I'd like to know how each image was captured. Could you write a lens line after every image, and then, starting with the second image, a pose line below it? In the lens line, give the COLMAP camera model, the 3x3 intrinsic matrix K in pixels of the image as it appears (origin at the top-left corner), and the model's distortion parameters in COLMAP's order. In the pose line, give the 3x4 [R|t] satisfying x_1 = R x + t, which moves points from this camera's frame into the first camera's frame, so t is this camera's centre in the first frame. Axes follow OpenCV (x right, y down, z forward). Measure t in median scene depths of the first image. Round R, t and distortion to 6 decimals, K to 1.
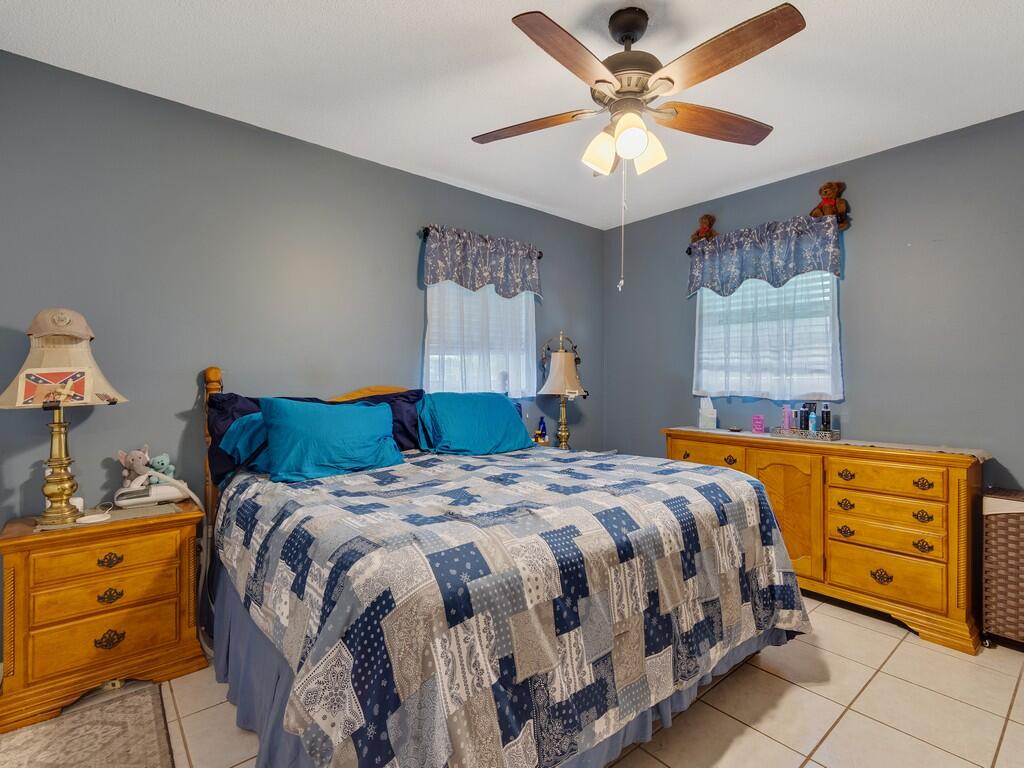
lens RADIAL K [[500.7, 0, 511.8], [0, 500.7, 380.4], [0, 0, 1]] dist [-0.002161, 0.000545]
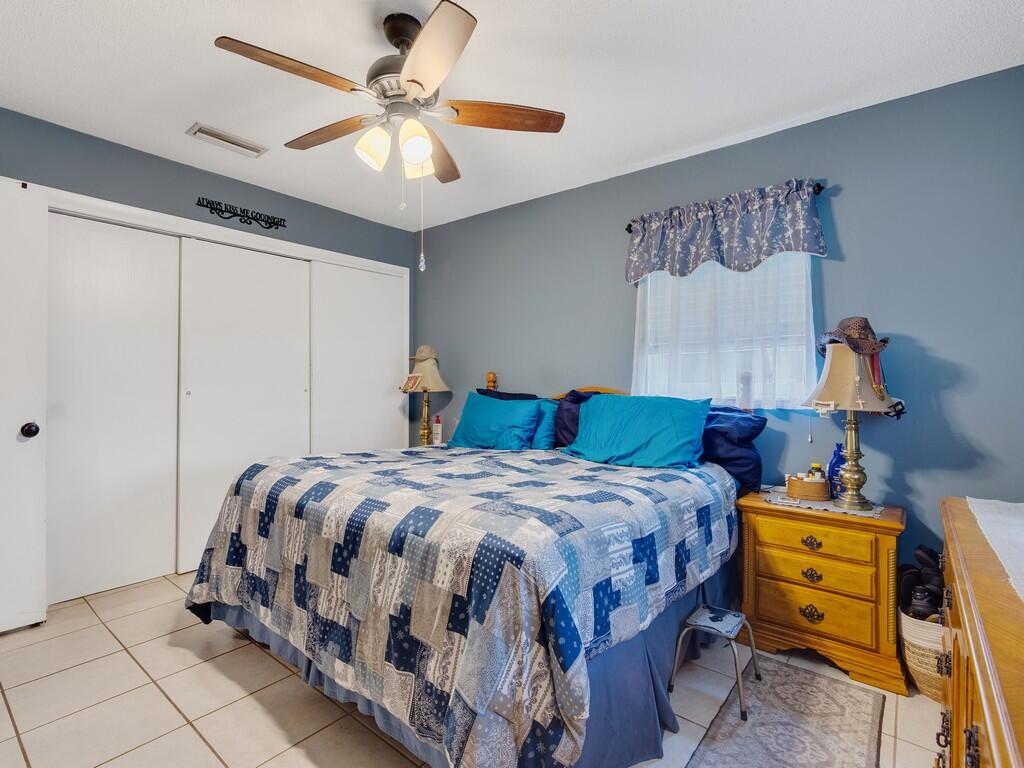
lens RADIAL K [[500.7, 0, 510.8], [0, 500.7, 378.8], [0, 0, 1]] dist [-0.002161, 0.000545]
pose [[0.192839, 0.005302, -0.981216, 1.074474], [-0.011979, 0.999924, 0.003049, -0.006042], [0.981157, 0.011166, 0.192887, 0.863969]]
